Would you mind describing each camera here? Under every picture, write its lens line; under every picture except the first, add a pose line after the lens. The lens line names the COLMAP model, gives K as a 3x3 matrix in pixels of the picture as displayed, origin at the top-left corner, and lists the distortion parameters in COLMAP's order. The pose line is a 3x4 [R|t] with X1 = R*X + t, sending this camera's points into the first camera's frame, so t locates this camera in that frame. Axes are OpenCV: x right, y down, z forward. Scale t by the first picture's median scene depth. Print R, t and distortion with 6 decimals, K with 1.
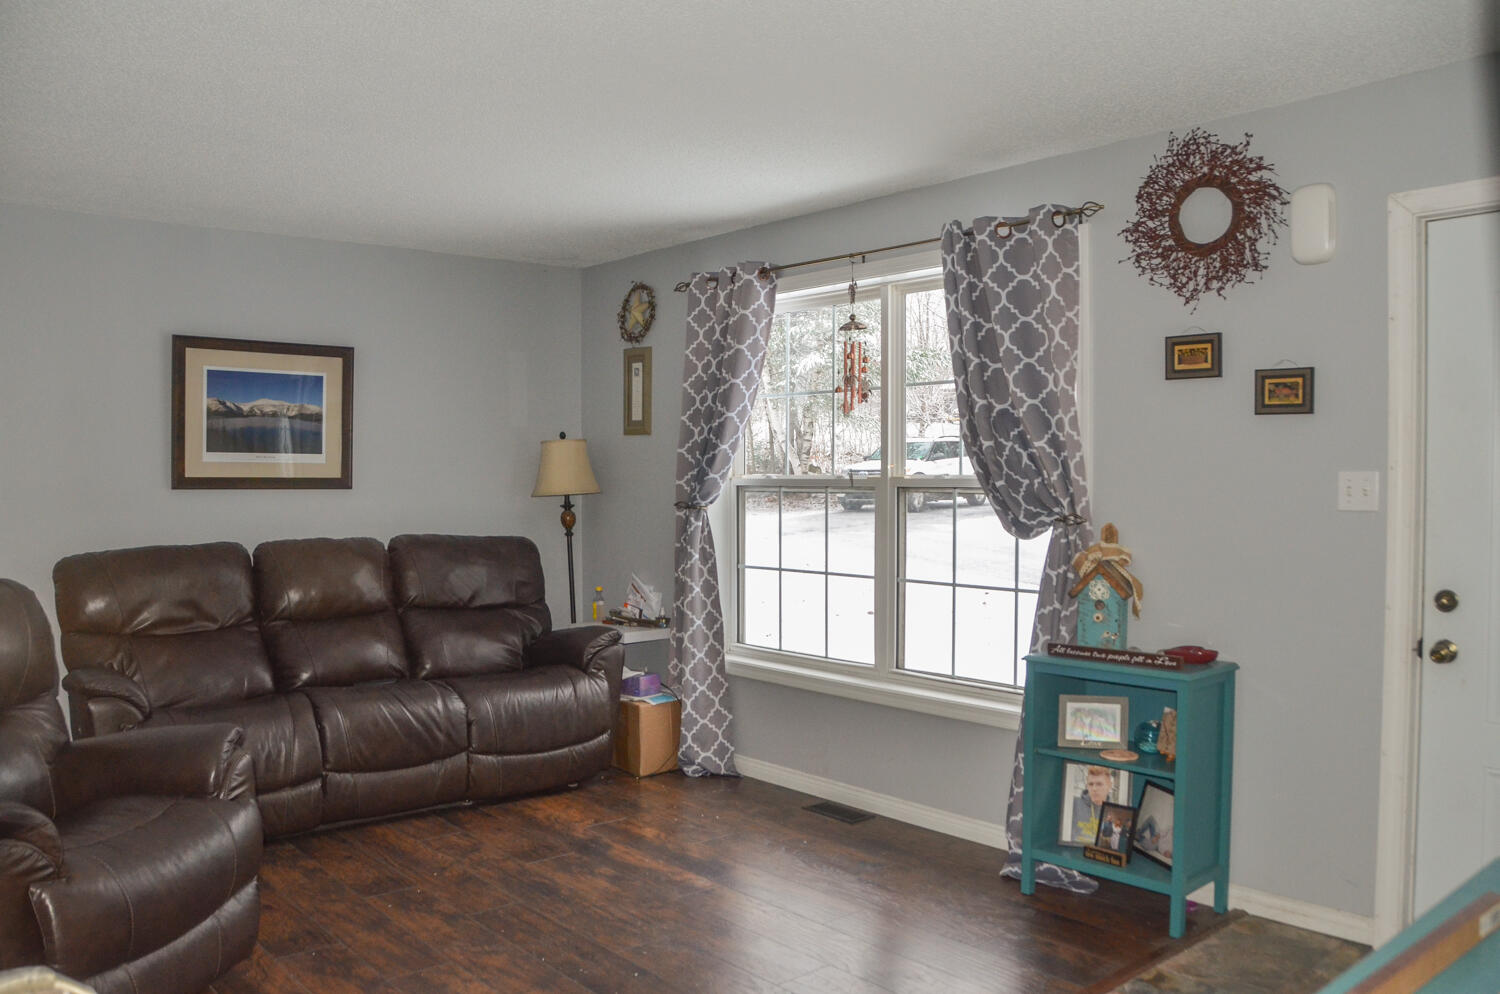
lens RADIAL K [[1187.6, 0, 745.1], [0, 1187.6, 513.9], [0, 0, 1]] dist [-0.156383, 0.120842]
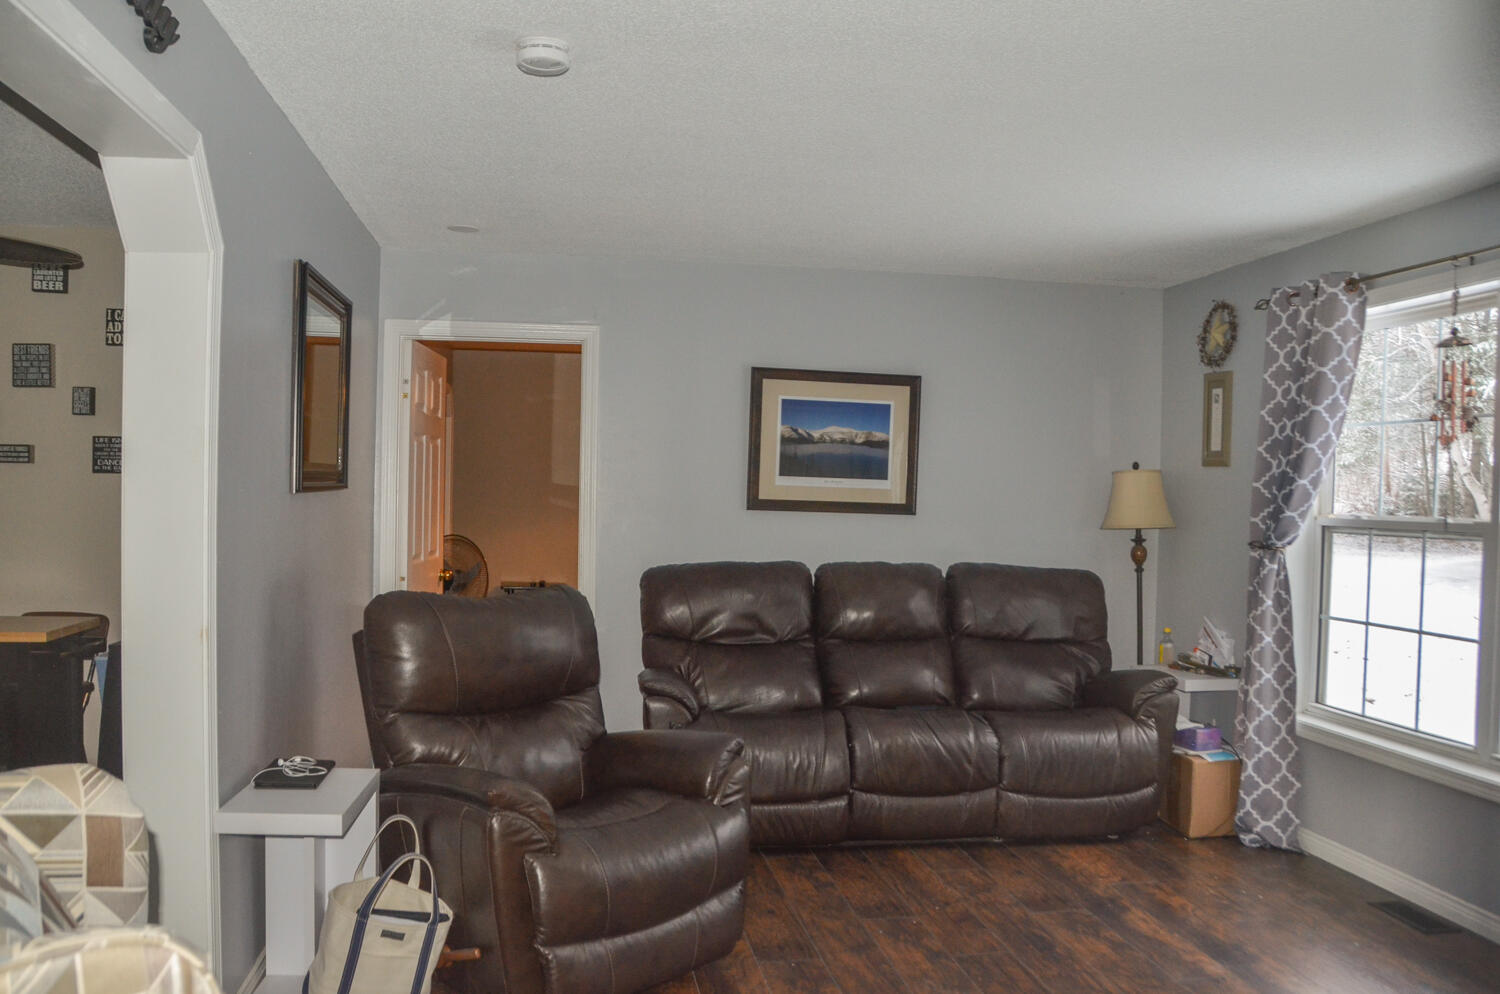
lens RADIAL K [[1187.6, 0, 745.1], [0, 1187.6, 513.9], [0, 0, 1]] dist [-0.156383, 0.120842]
pose [[0.855358, 0.030928, -0.517113, 0.077343], [-0.042053, 0.999067, -0.009807, -0.006647], [0.516327, 0.030135, 0.855861, 0.045954]]
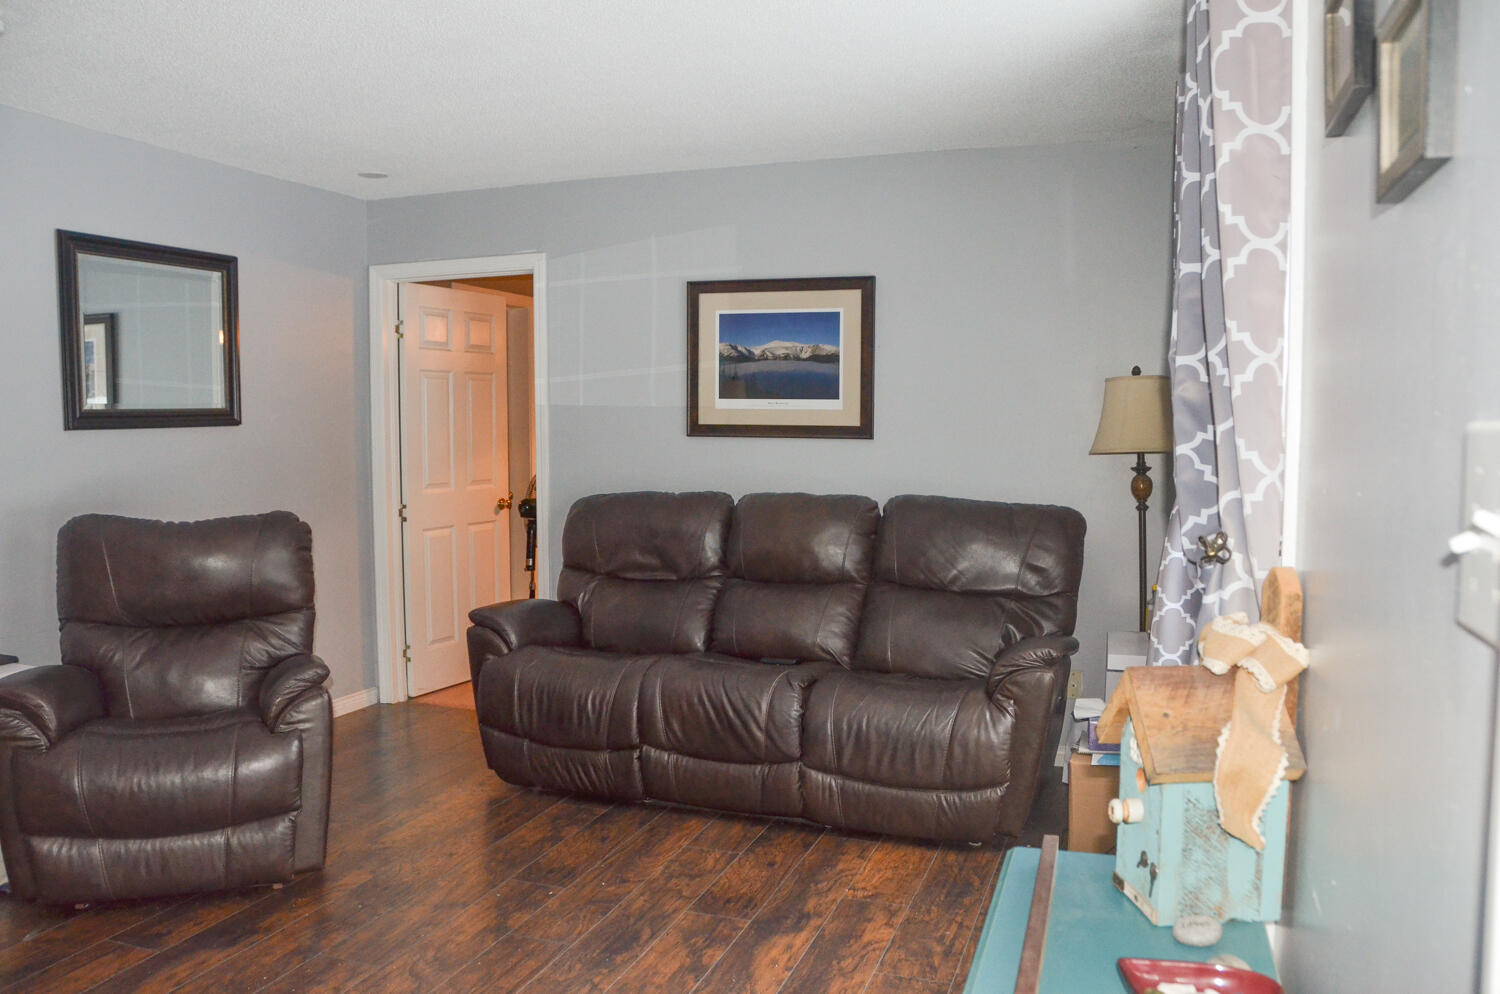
lens RADIAL K [[1184.1, 0, 722.7], [0, 1184.1, 503.0], [0, 0, 1]] dist [-0.128892, 0.115992]
pose [[0.487329, 0.065250, -0.870777, 0.425275], [-0.028810, 0.997863, 0.058649, -0.024659], [0.872743, -0.003495, 0.488167, 0.525227]]
